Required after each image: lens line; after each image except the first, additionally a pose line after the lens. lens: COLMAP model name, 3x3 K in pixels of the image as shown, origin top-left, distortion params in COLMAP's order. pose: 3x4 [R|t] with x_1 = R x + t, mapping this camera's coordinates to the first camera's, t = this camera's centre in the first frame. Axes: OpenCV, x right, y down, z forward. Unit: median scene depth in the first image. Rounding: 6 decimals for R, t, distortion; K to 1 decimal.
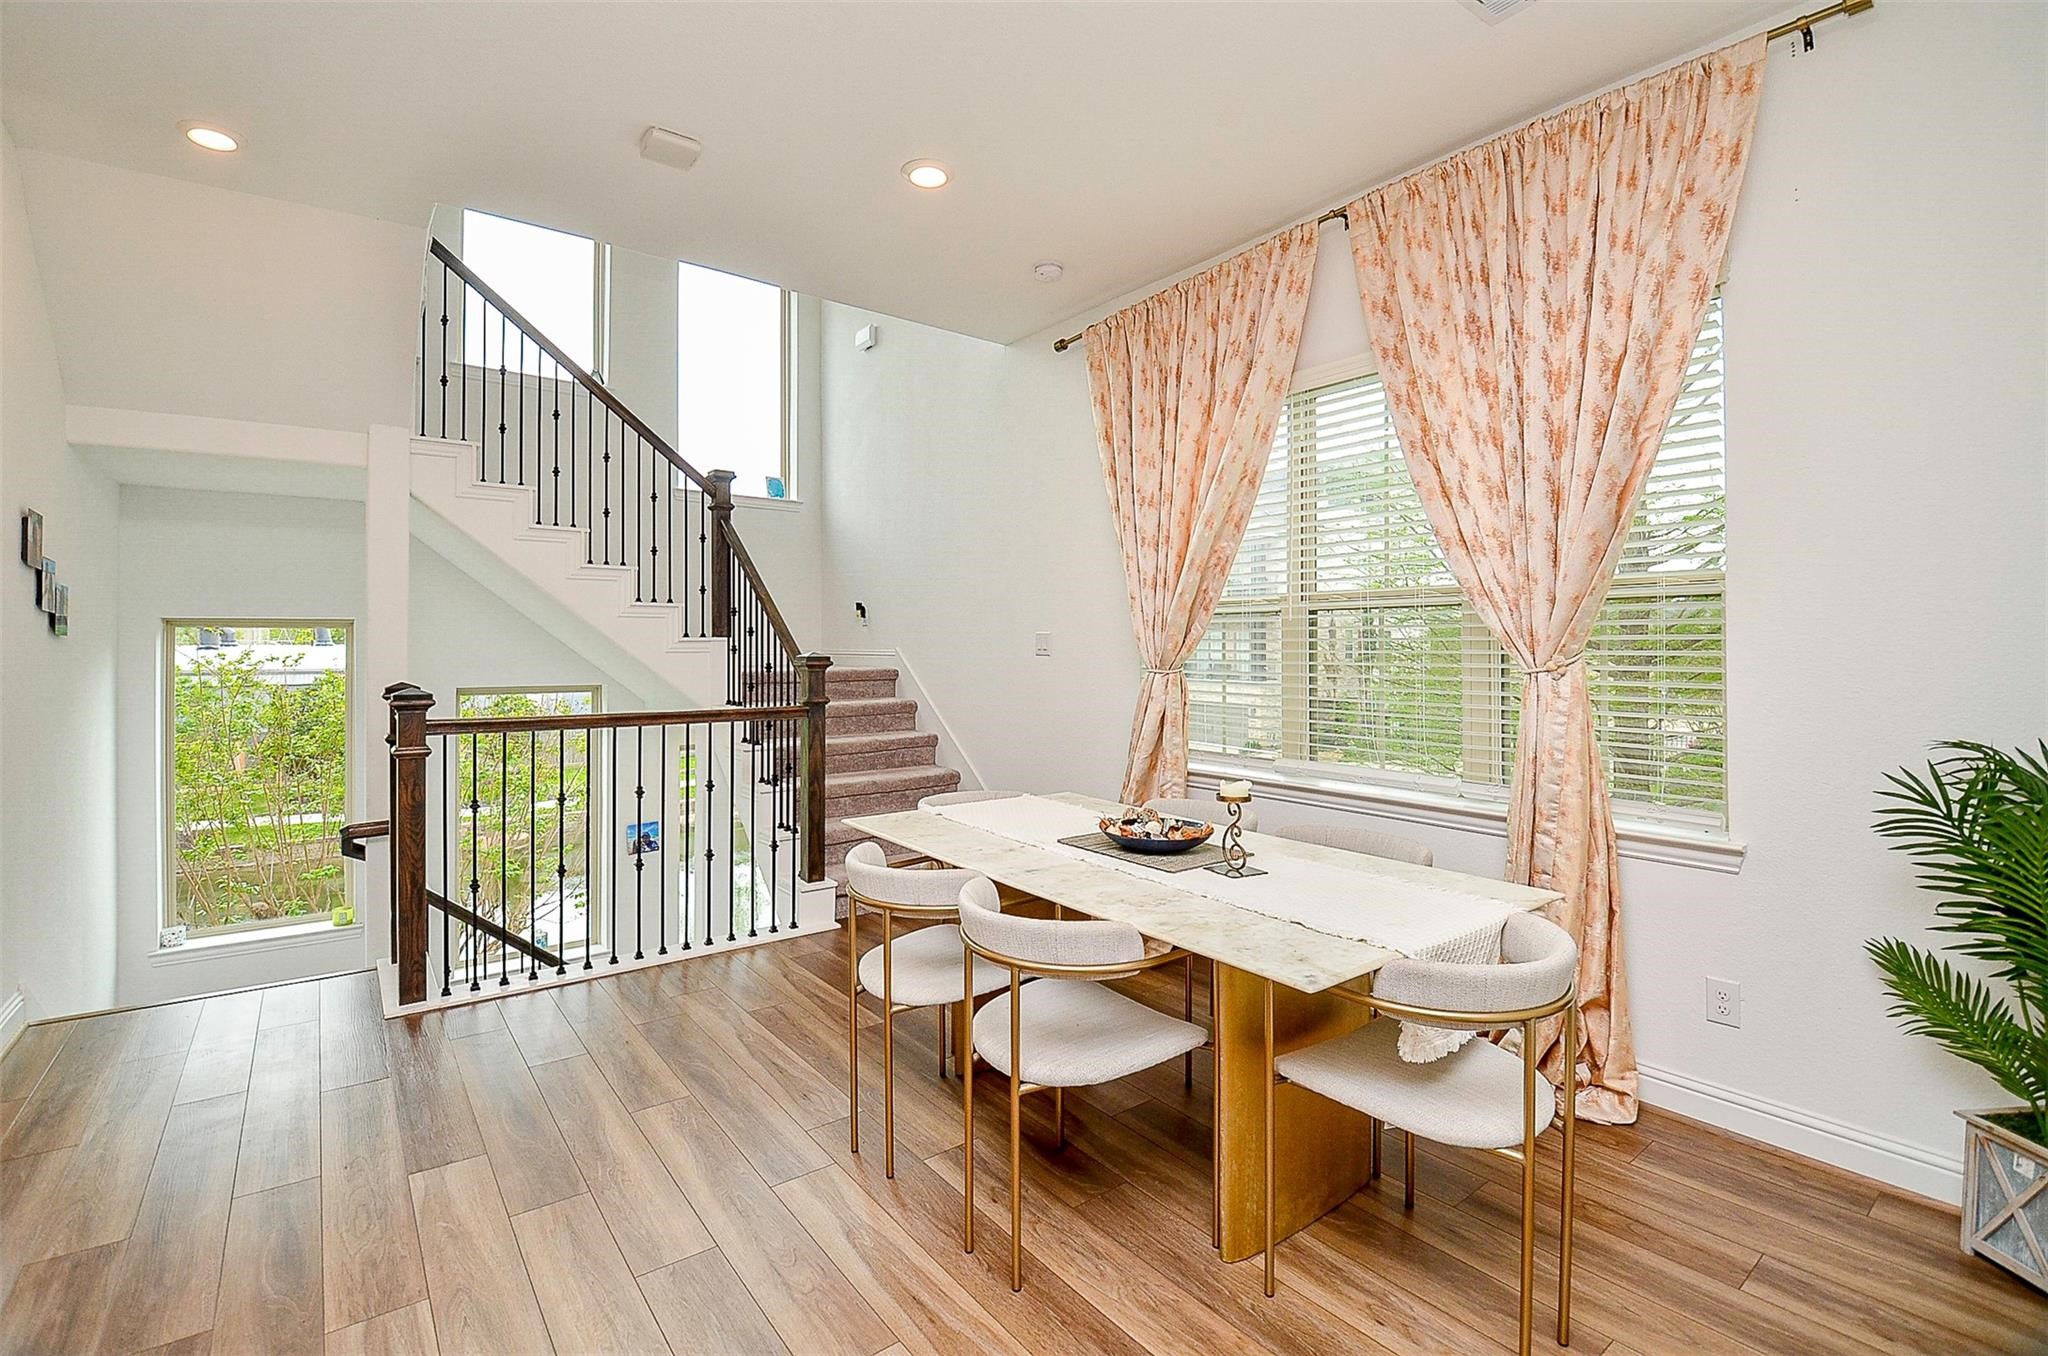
lens RADIAL K [[906.1, 0, 1016.3], [0, 906.1, 636.8], [0, 0, 1]] dist [-0.001103, -0.011376]
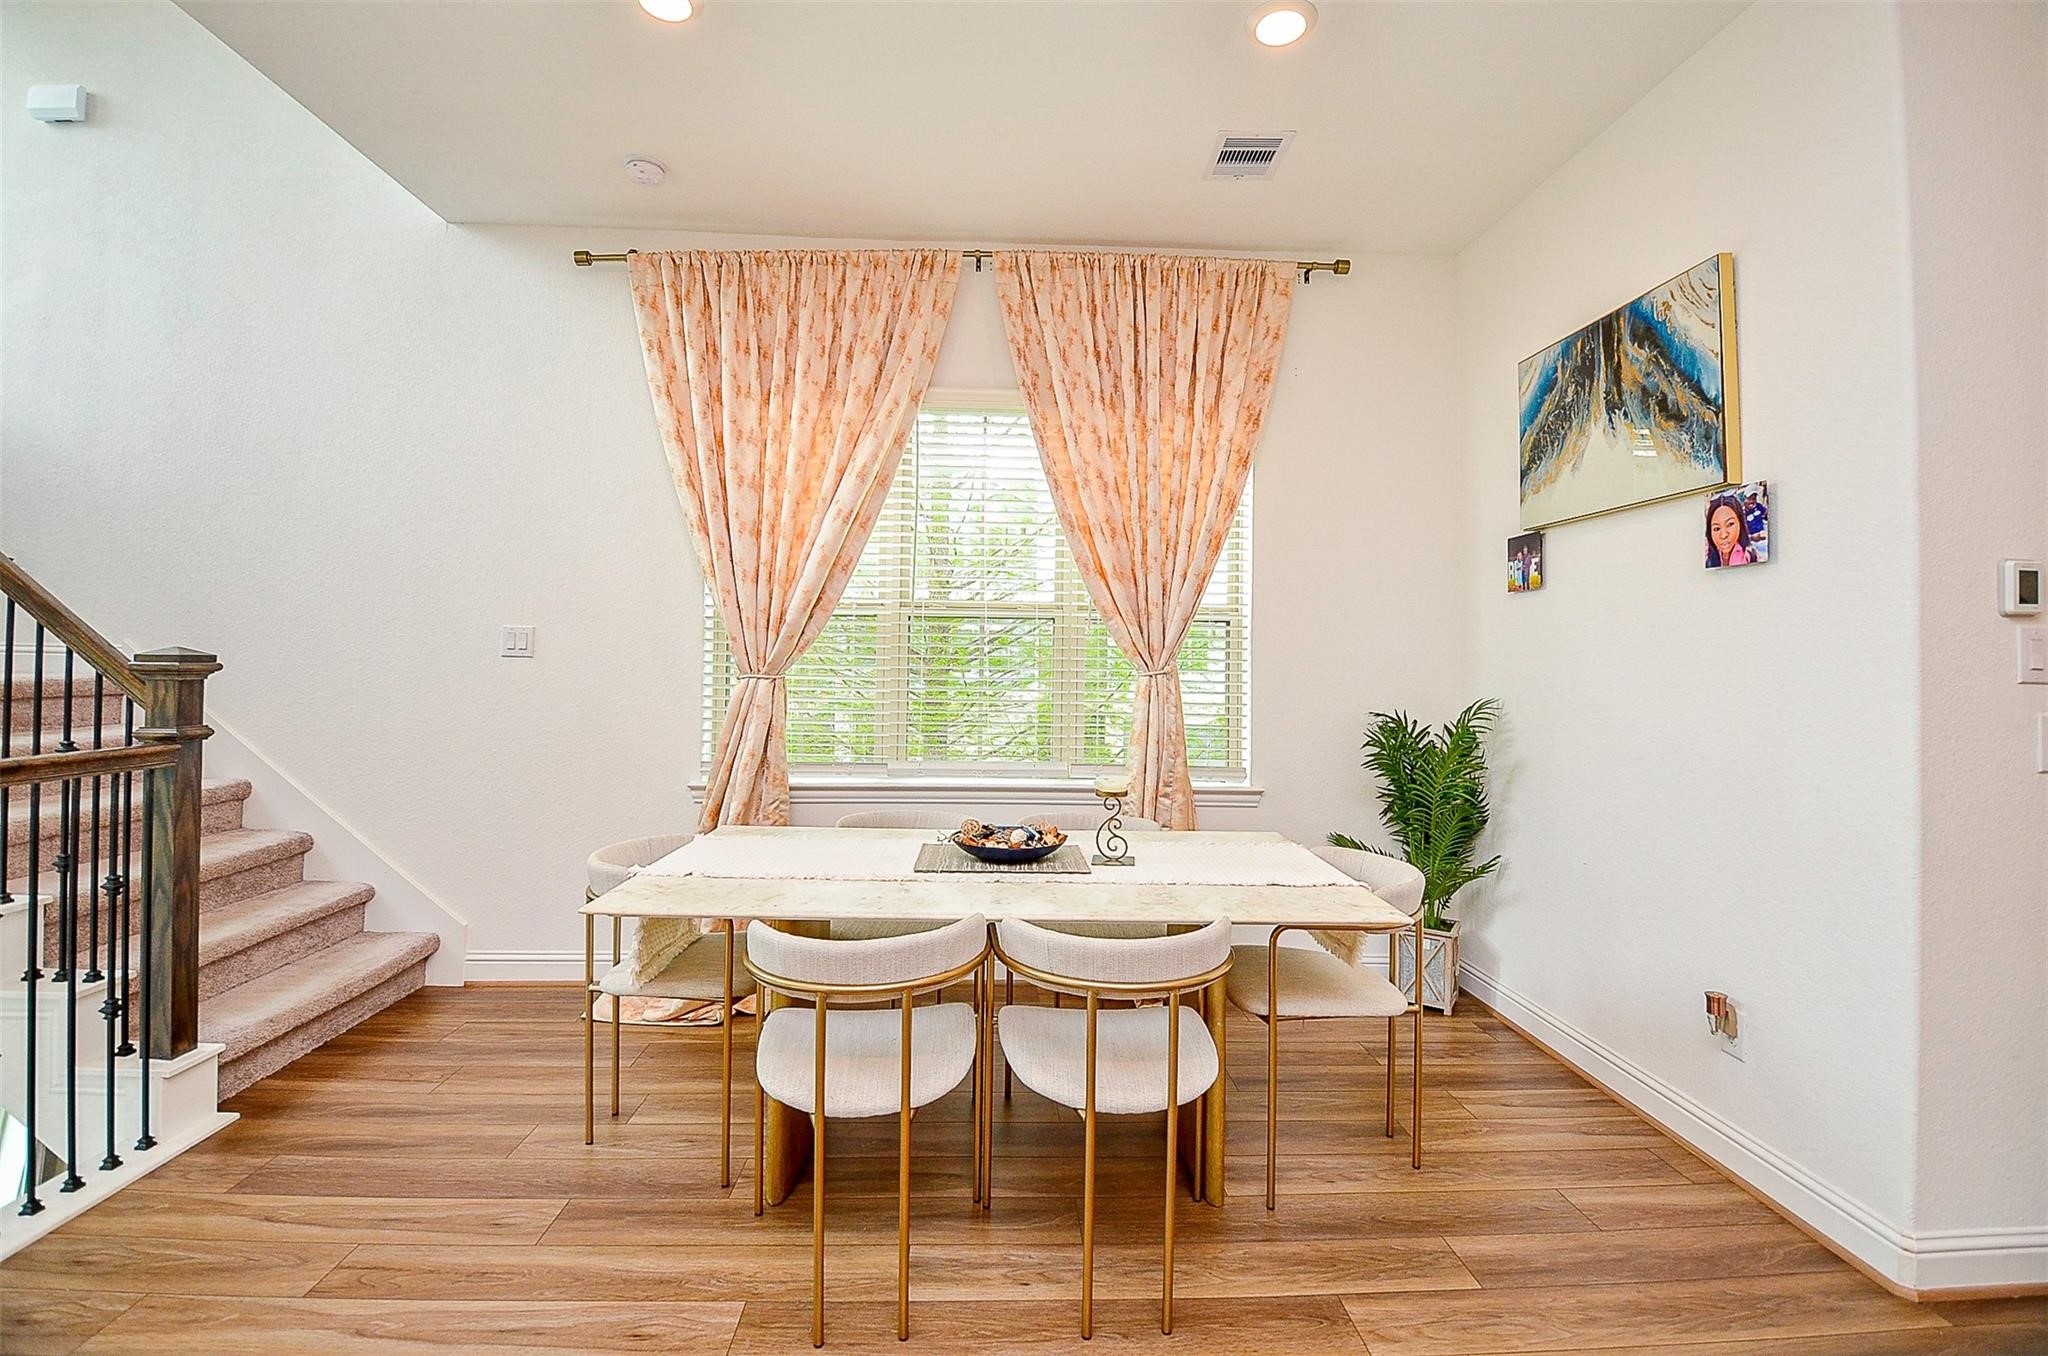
lens RADIAL K [[906.1, 0, 1016.3], [0, 906.1, 636.8], [0, 0, 1]] dist [-0.001103, -0.011376]
pose [[0.579466, 0.030660, 0.814420, -0.404025], [-0.025221, 0.999488, -0.019681, 0.009533], [-0.814606, -0.009136, 0.579942, 0.271284]]
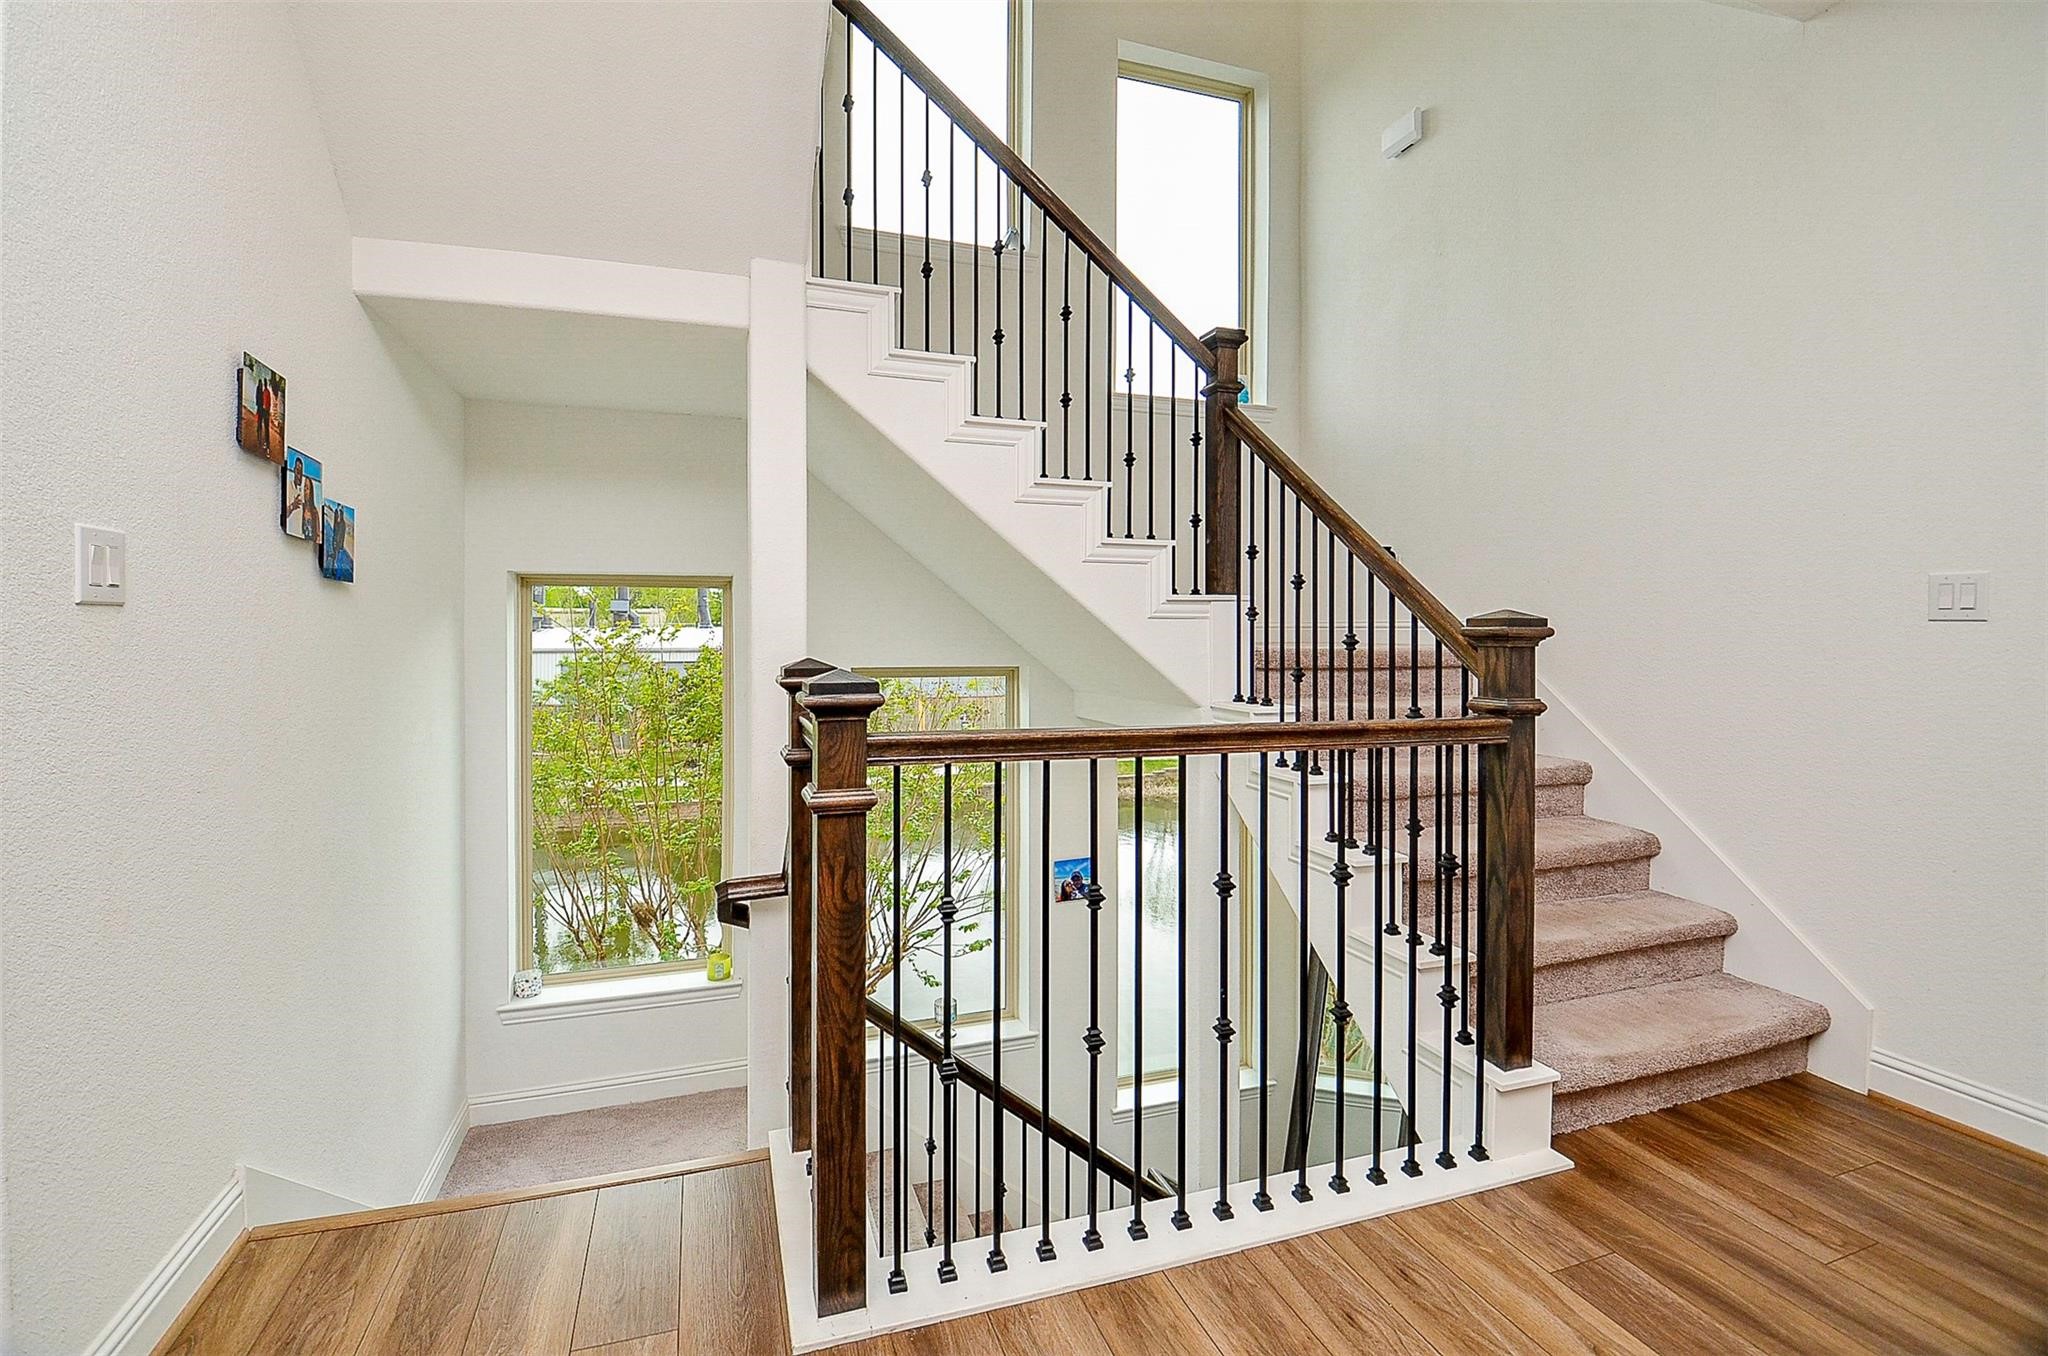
lens RADIAL K [[908.2, 0, 1006.2], [0, 908.2, 641.3], [0, 0, 1]] dist [0.000641, -0.016016]
pose [[0.945220, 0.007348, -0.326352, -0.346516], [-0.000398, 0.999772, 0.021357, 0.025817], [0.326434, -0.020057, 0.945007, 0.463466]]
